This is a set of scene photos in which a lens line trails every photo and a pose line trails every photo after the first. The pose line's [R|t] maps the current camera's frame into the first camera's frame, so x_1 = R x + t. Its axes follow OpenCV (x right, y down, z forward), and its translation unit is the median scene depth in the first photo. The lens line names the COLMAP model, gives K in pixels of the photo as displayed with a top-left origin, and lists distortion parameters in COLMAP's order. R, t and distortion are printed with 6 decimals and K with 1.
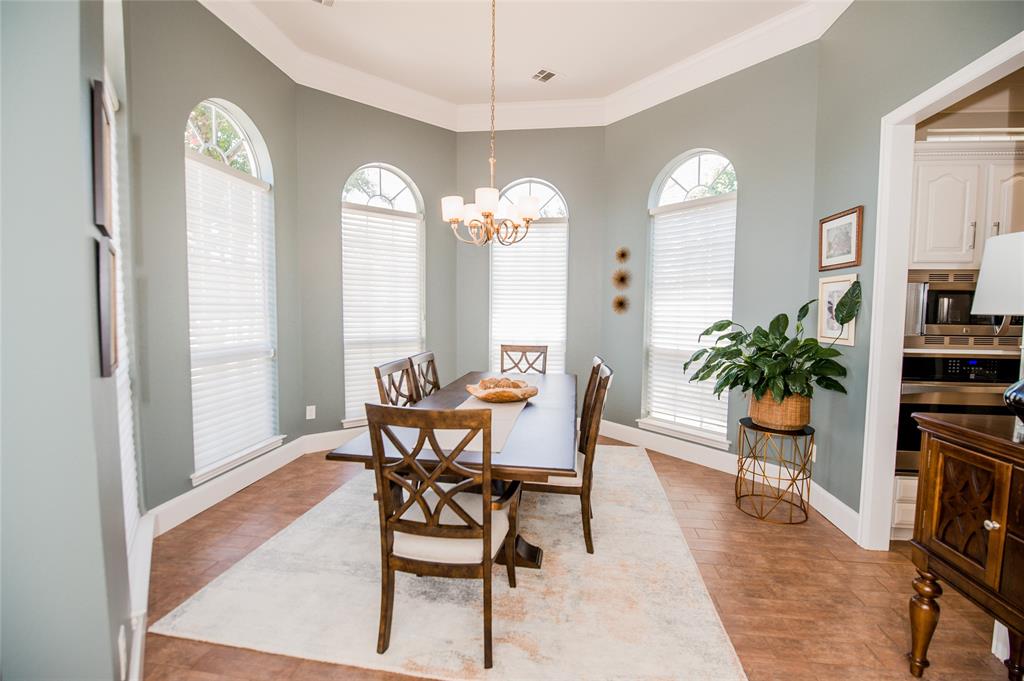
lens RADIAL K [[440.8, 0, 512.9], [0, 440.8, 337.5], [0, 0, 1]] dist [-0.001302, -0.009379]
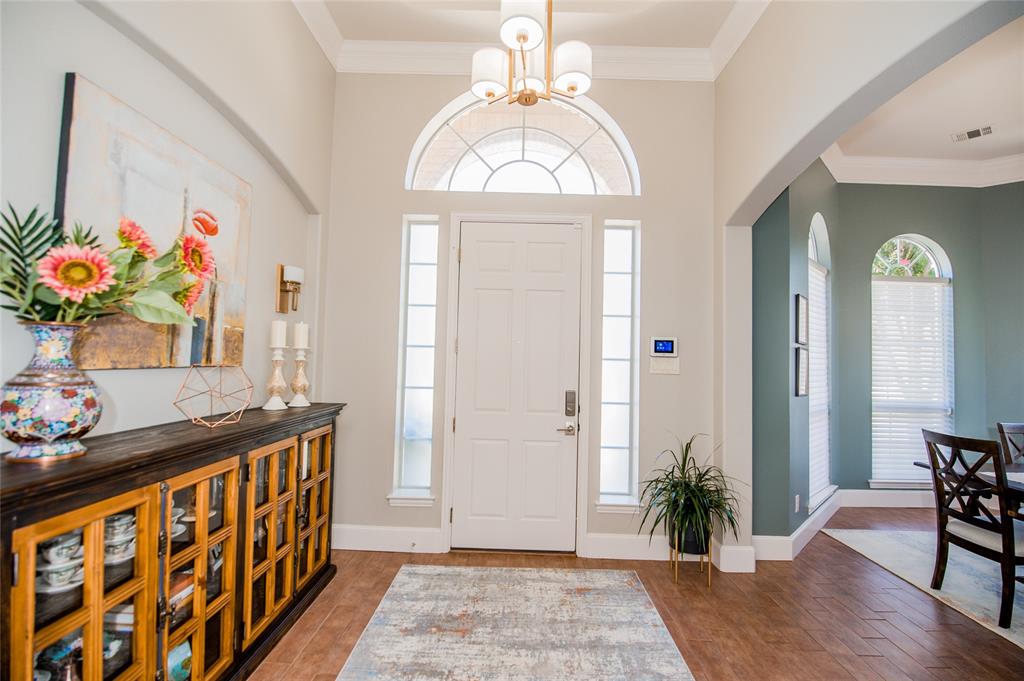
lens RADIAL K [[425.6, 0, 508.3], [0, 425.6, 352.2], [0, 0, 1]] dist [-0.036418, -0.000136]
pose [[0.093245, -0.028244, -0.995242, 0.626887], [-0.084546, 0.995763, -0.036180, 0.021244], [0.992047, 0.087517, 0.090462, -0.453866]]
